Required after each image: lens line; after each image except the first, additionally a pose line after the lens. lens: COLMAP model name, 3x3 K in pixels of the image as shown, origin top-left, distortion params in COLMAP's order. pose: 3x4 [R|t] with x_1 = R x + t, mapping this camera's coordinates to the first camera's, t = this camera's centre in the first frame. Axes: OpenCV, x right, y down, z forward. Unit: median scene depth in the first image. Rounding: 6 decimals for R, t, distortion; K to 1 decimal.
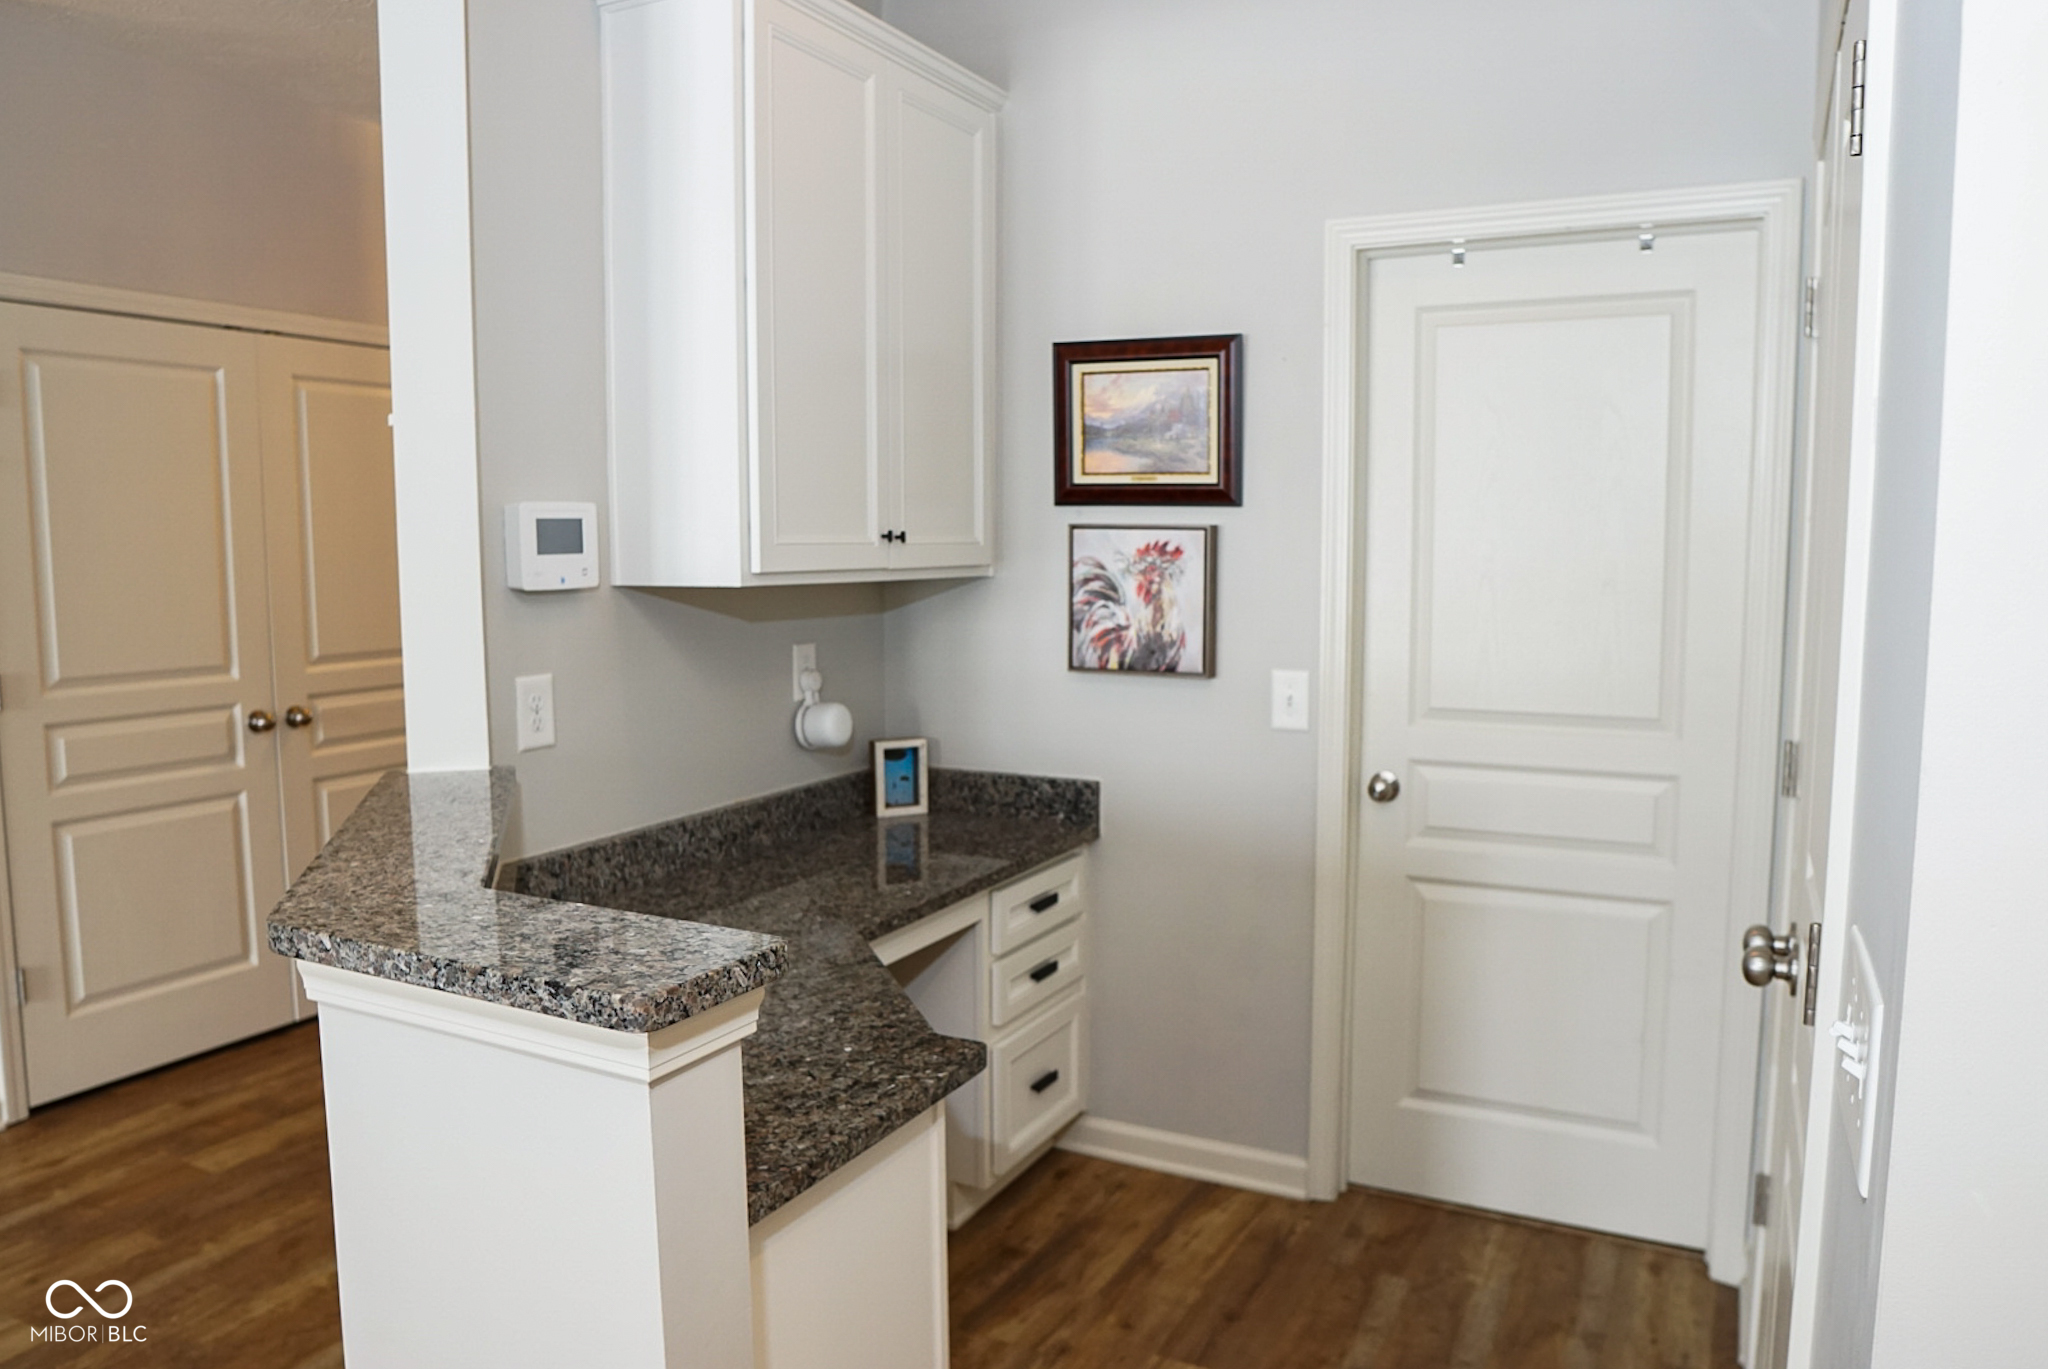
lens RADIAL K [[1466.6, 0, 1029.2], [0, 1466.6, 687.2], [0, 0, 1]] dist [0.028430, -0.018346]
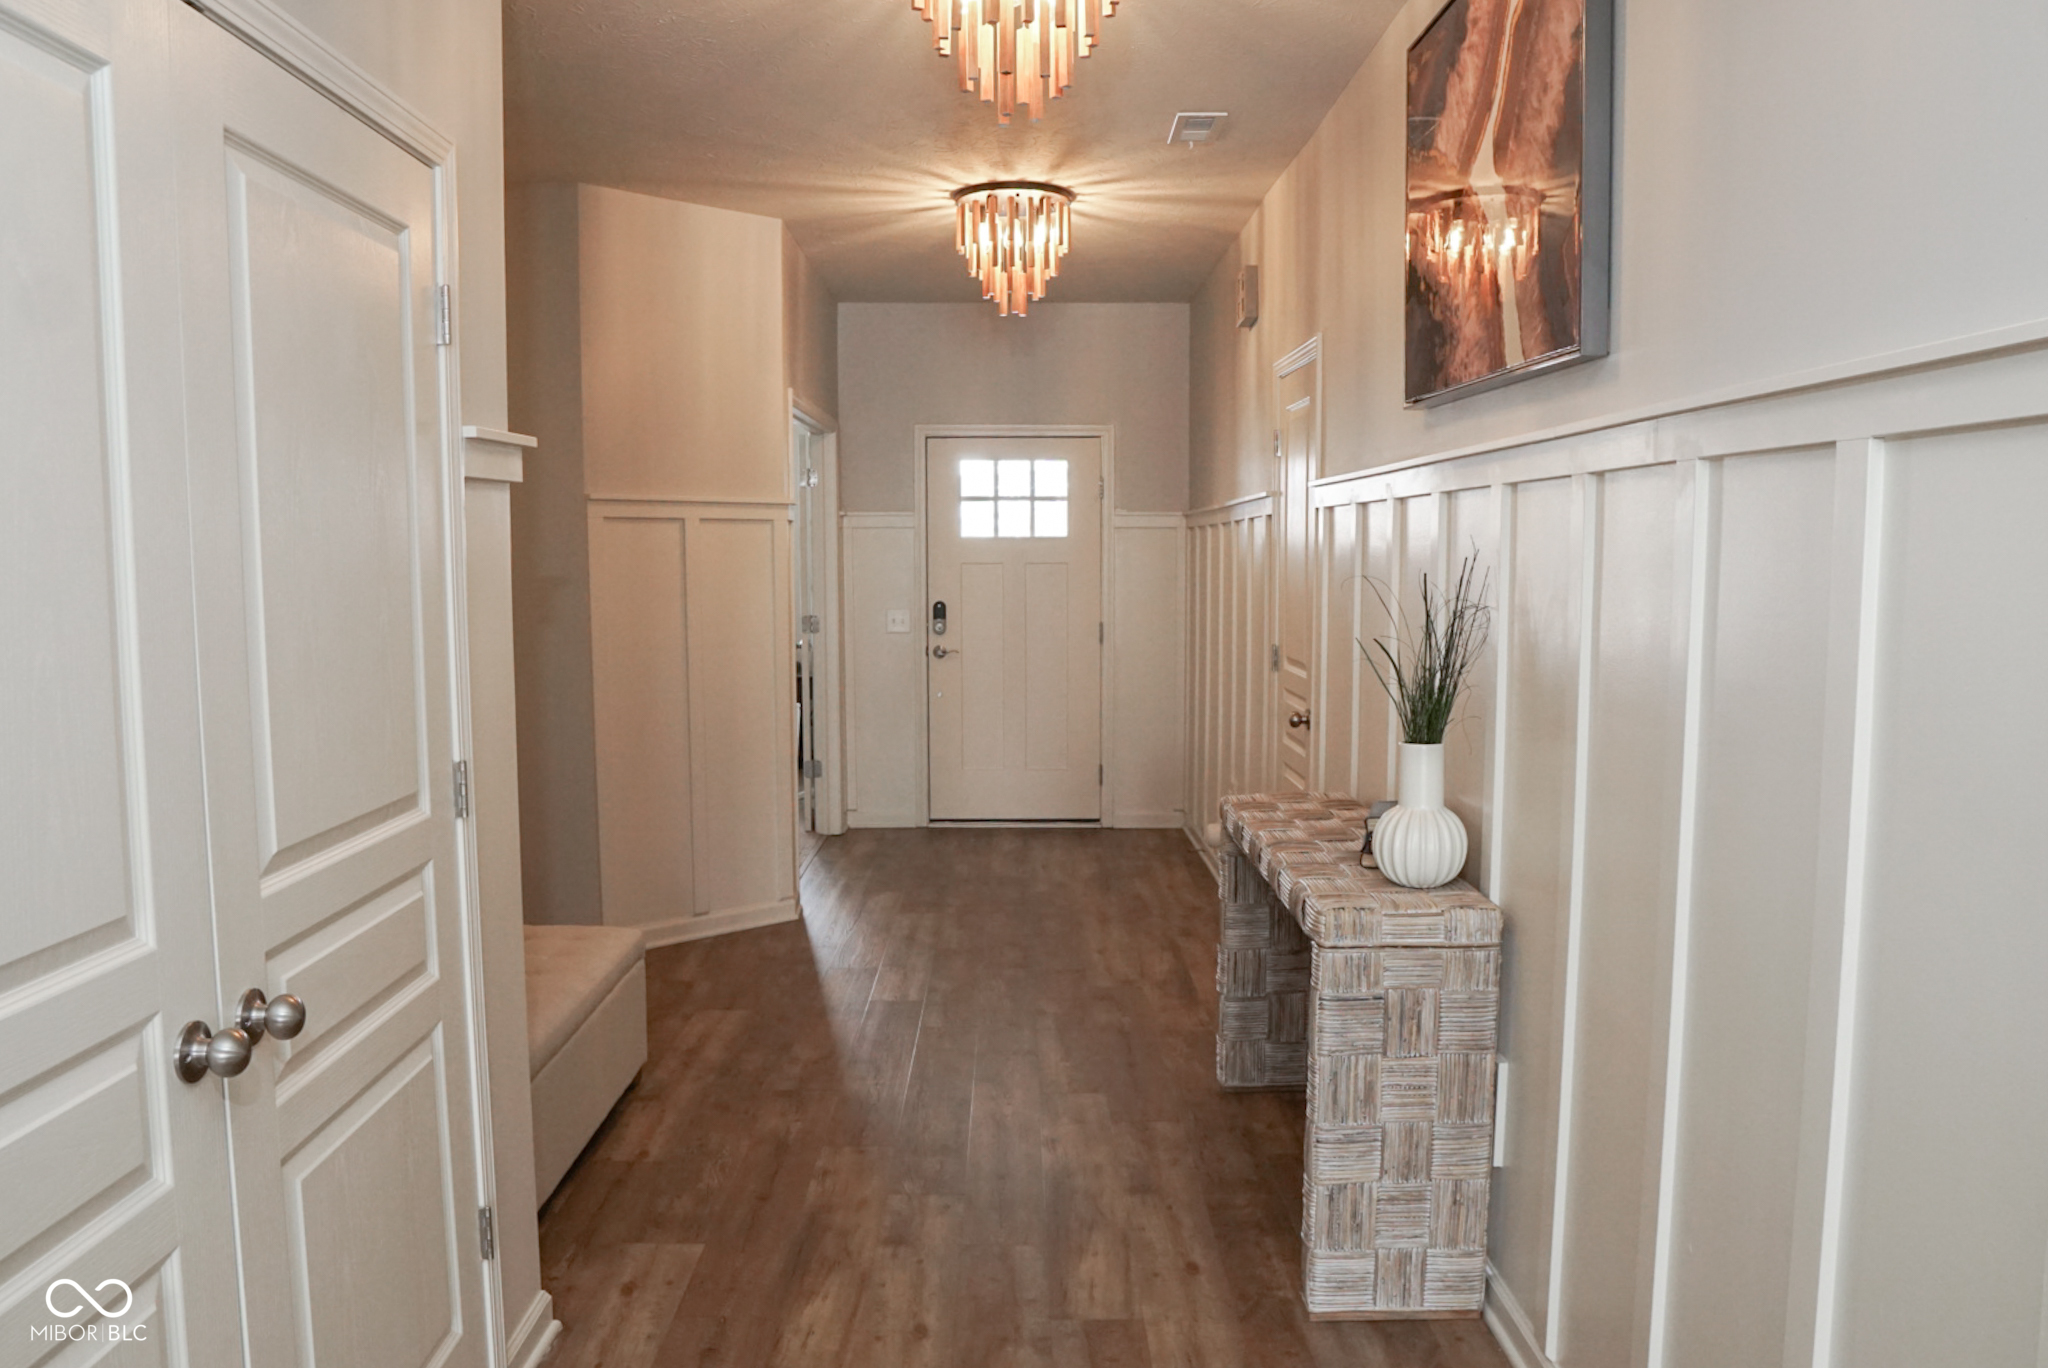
lens RADIAL K [[1466.6, 0, 1031.5], [0, 1466.6, 696.5], [0, 0, 1]] dist [0.028430, -0.018346]
pose [[0.879943, -0.055297, 0.471851, -0.502095], [0.061532, 0.998103, 0.002220, -0.052869], [-0.471079, 0.027080, 0.881675, 0.567411]]
